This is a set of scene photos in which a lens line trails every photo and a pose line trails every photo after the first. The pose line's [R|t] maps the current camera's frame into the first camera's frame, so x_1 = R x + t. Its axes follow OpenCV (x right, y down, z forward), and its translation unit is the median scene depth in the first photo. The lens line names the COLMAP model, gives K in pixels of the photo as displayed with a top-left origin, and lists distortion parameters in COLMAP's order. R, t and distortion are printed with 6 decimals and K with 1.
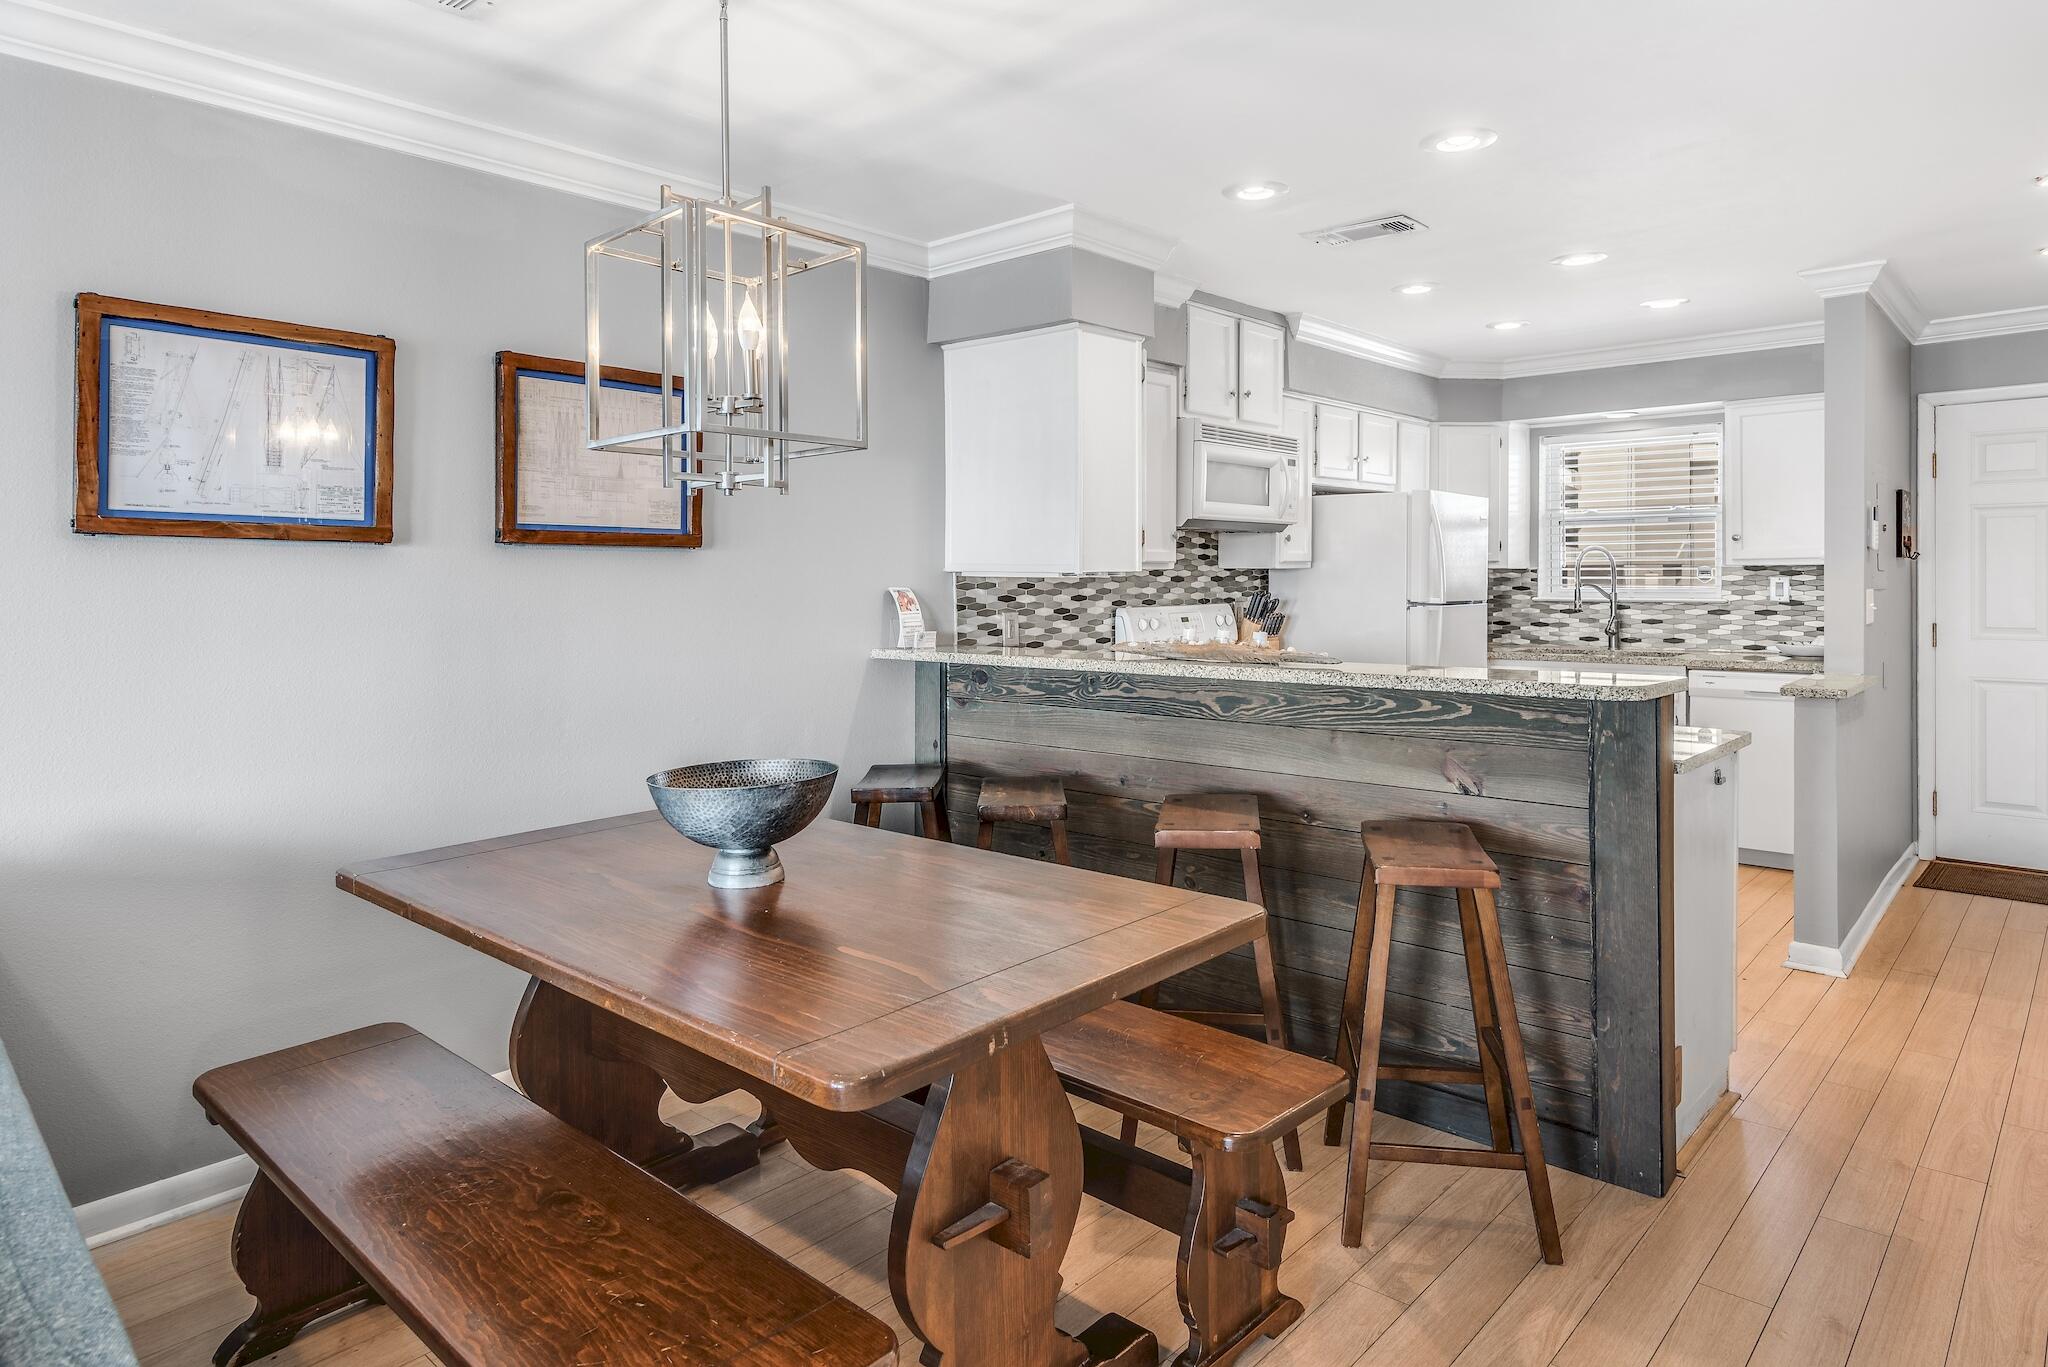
lens RADIAL K [[1239.4, 0, 1057.5], [0, 1239.4, 590.3], [0, 0, 1]] dist [0.017582, -0.005732]
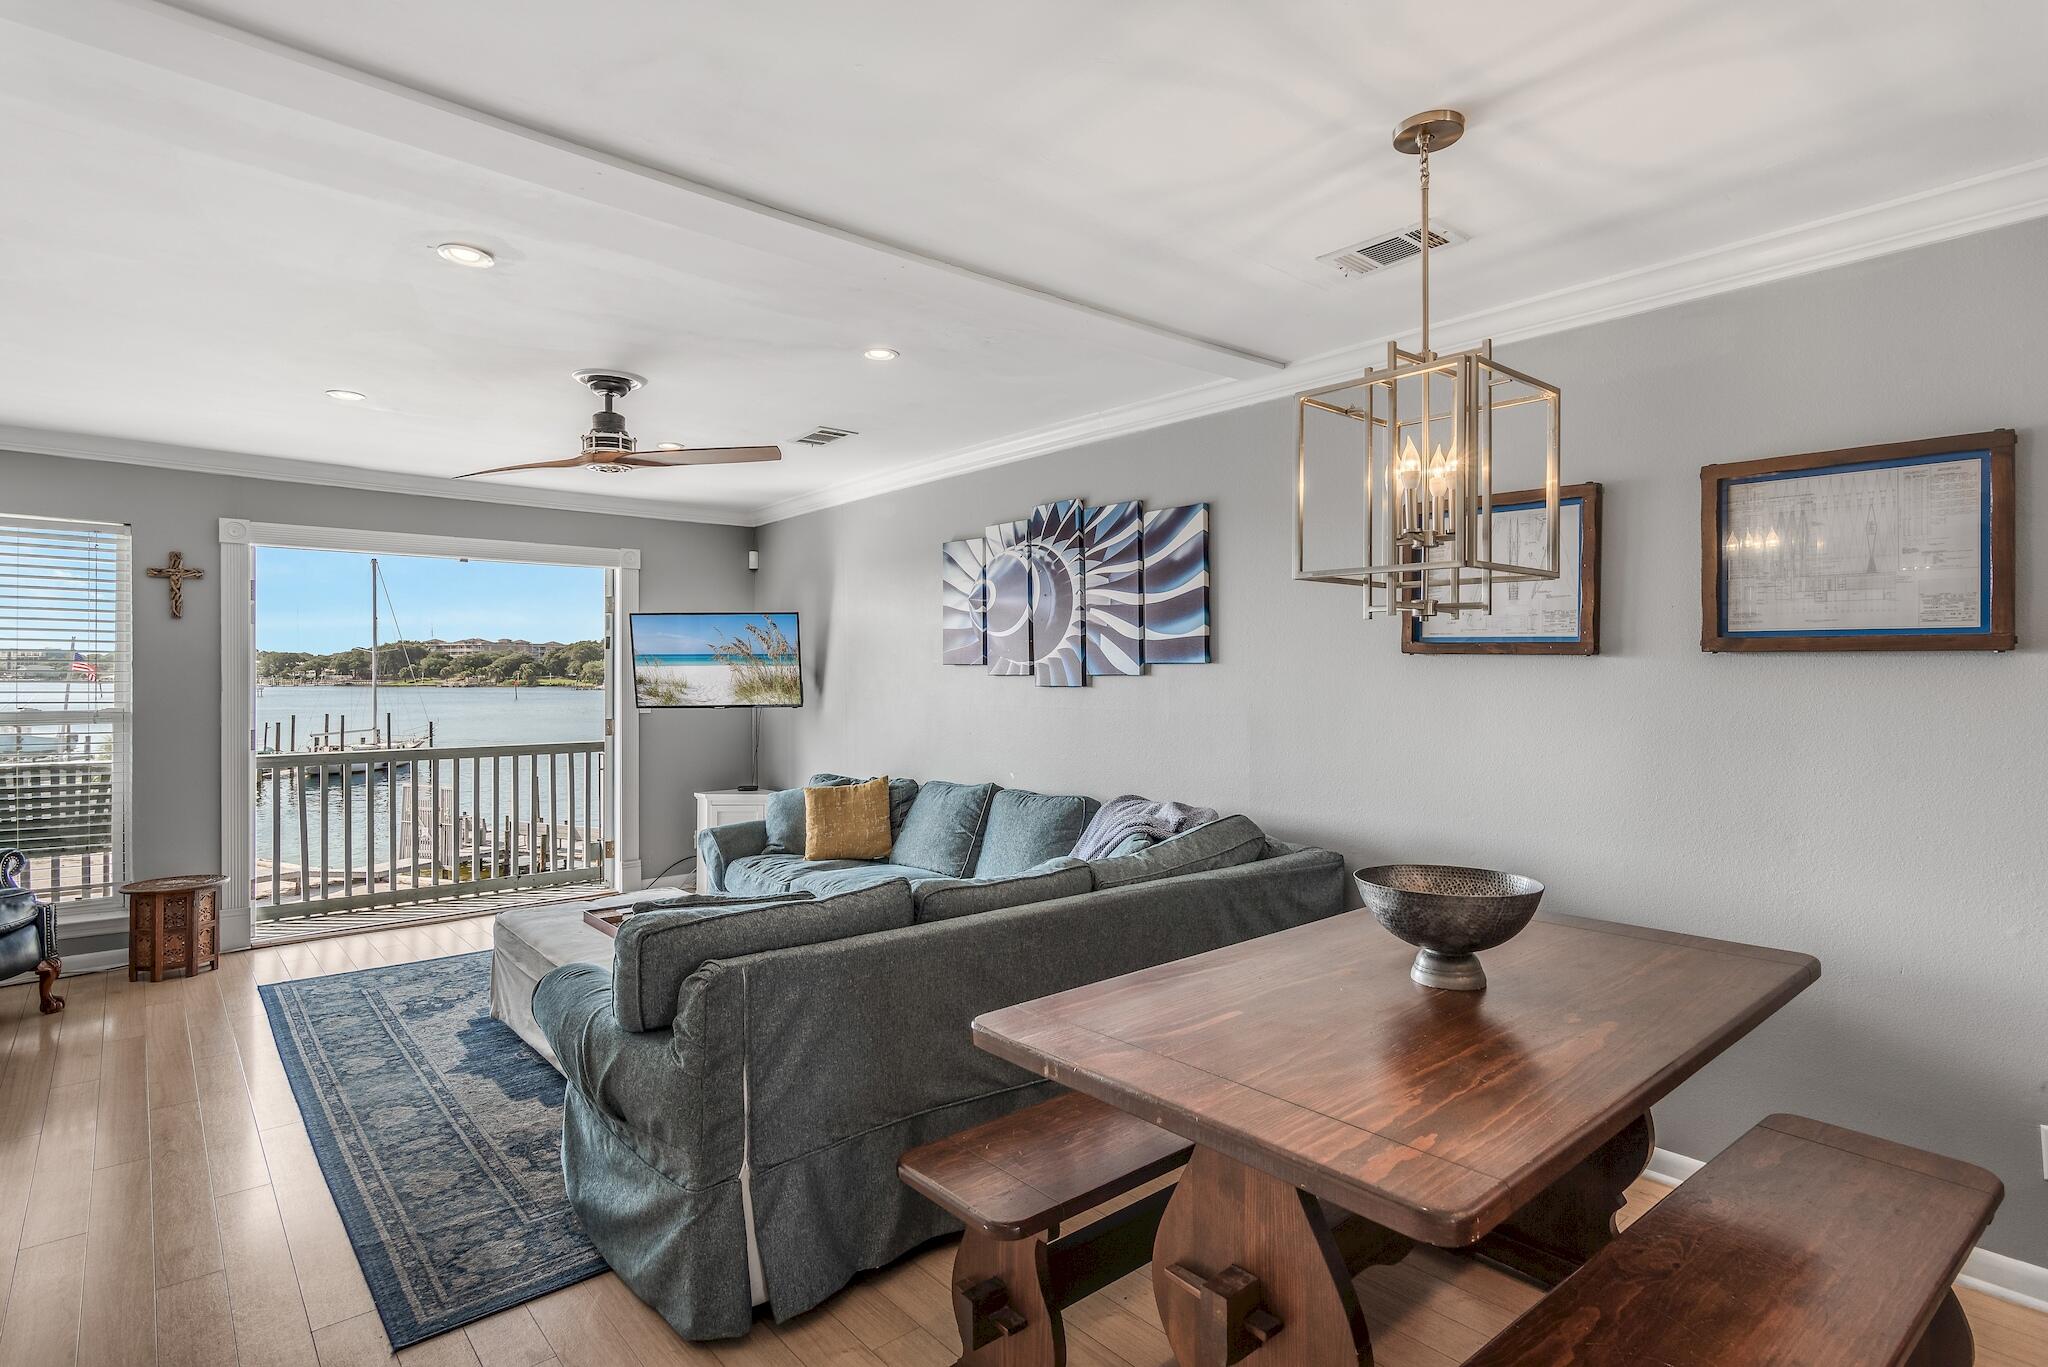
lens RADIAL K [[1033.8, 0, 1033.7], [0, 1033.8, 672.3], [0, 0, 1]] dist [0.009275, -0.002600]
pose [[-0.148940, -0.000735, -0.988846, 0.291620], [-0.020253, 0.999792, 0.002308, -0.006315], [0.988639, 0.020370, -0.148924, 0.335770]]
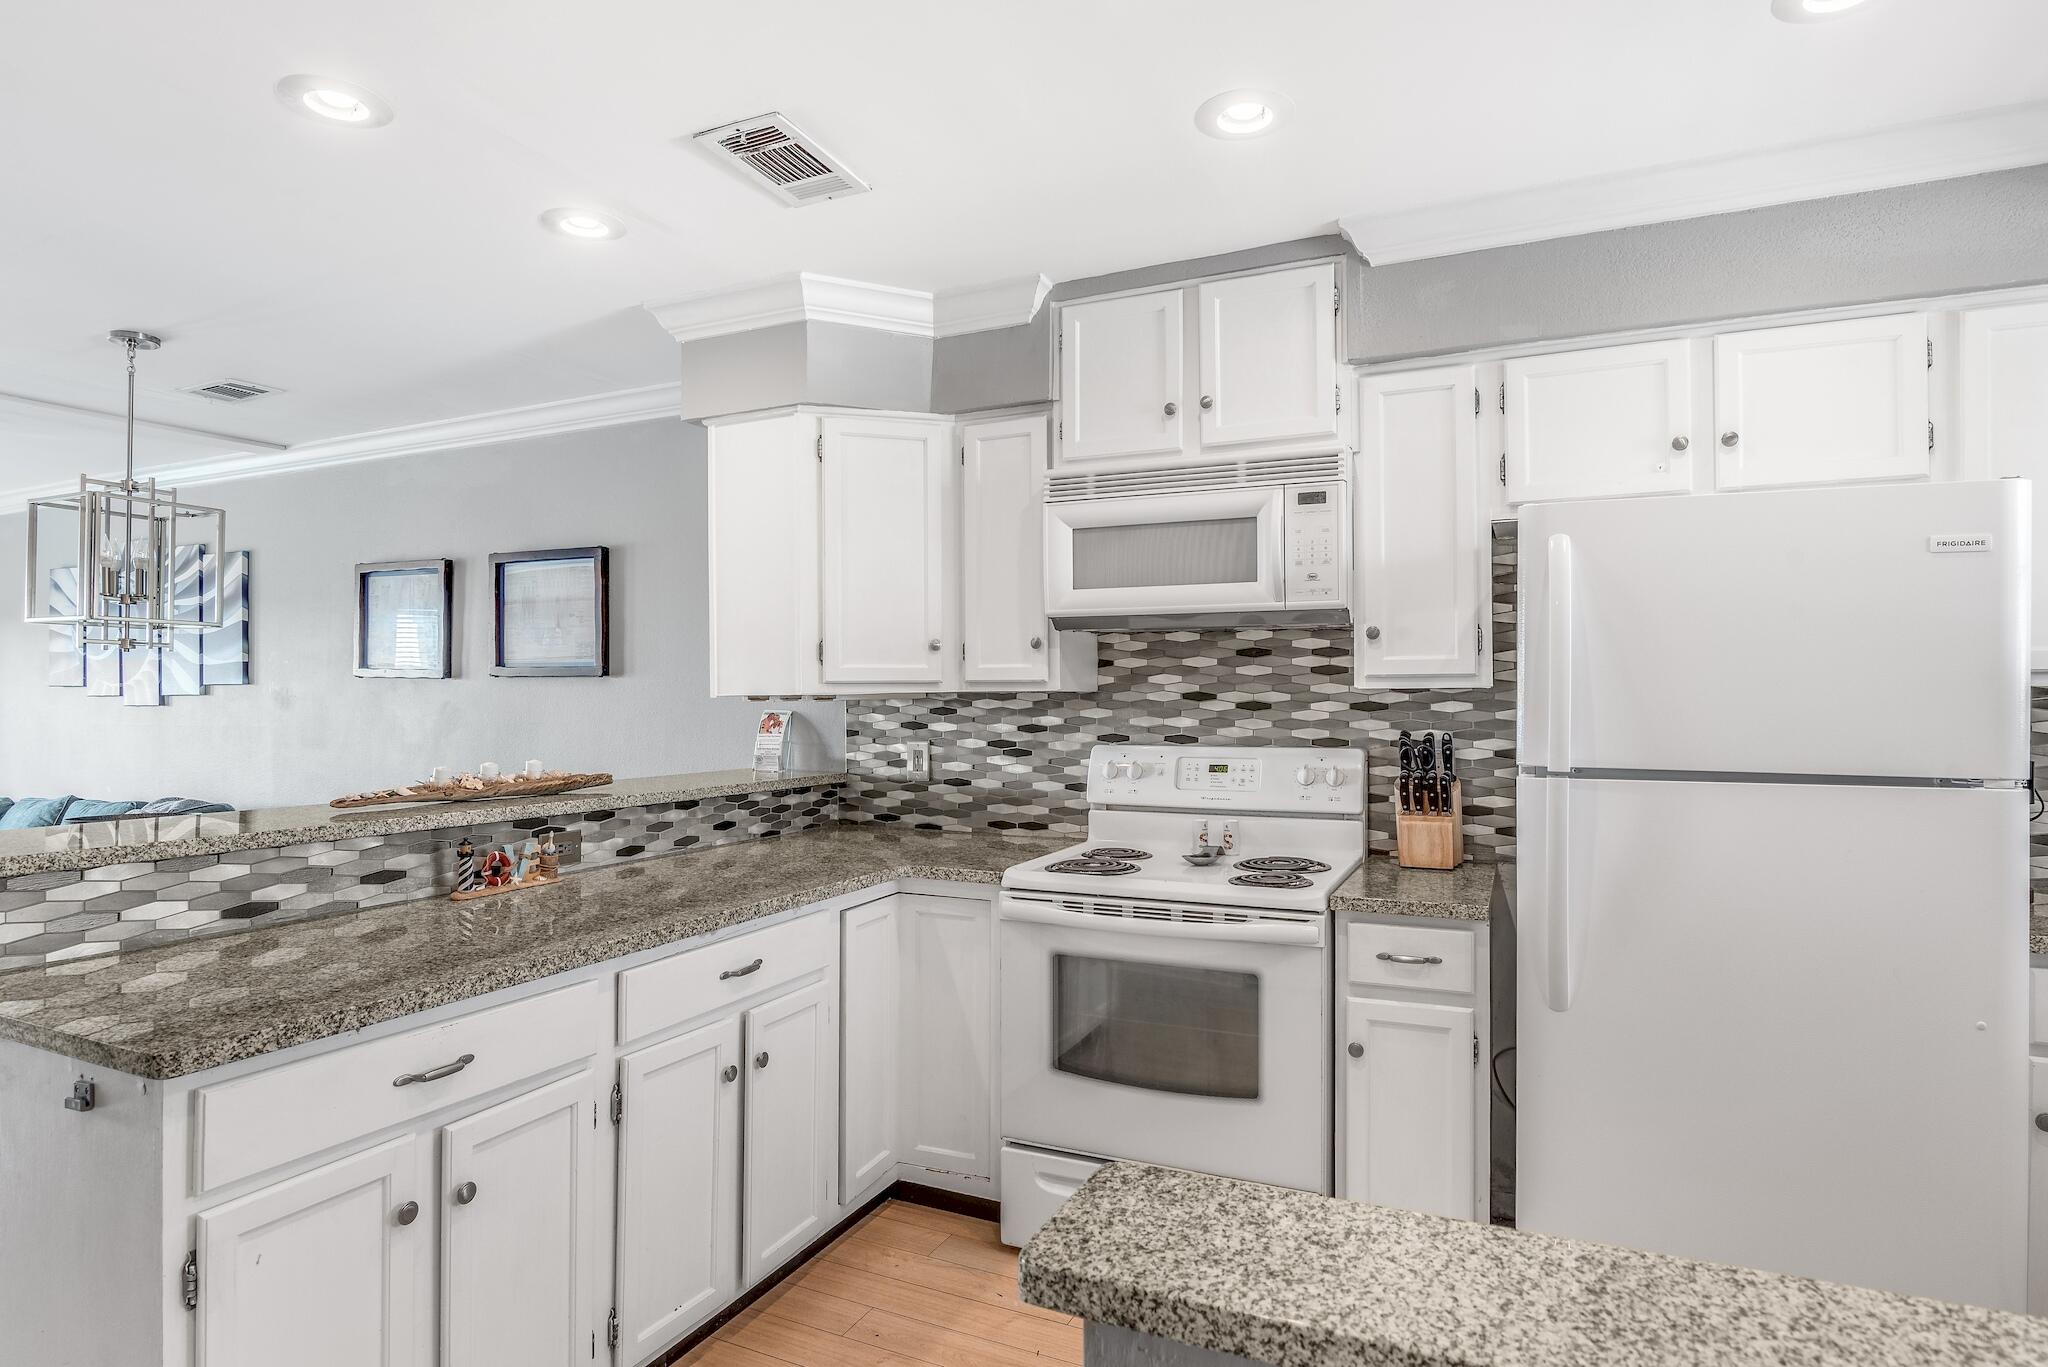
lens RADIAL K [[1121.6, 0, 995.5], [0, 1121.6, 690.9], [0, 0, 1]] dist [-0.027763, -0.001294]
pose [[0.258647, -0.000023, -0.965972, 0.627776], [-0.012666, 0.999914, -0.003415, -0.013171], [0.965889, 0.013119, 0.258624, 0.727871]]
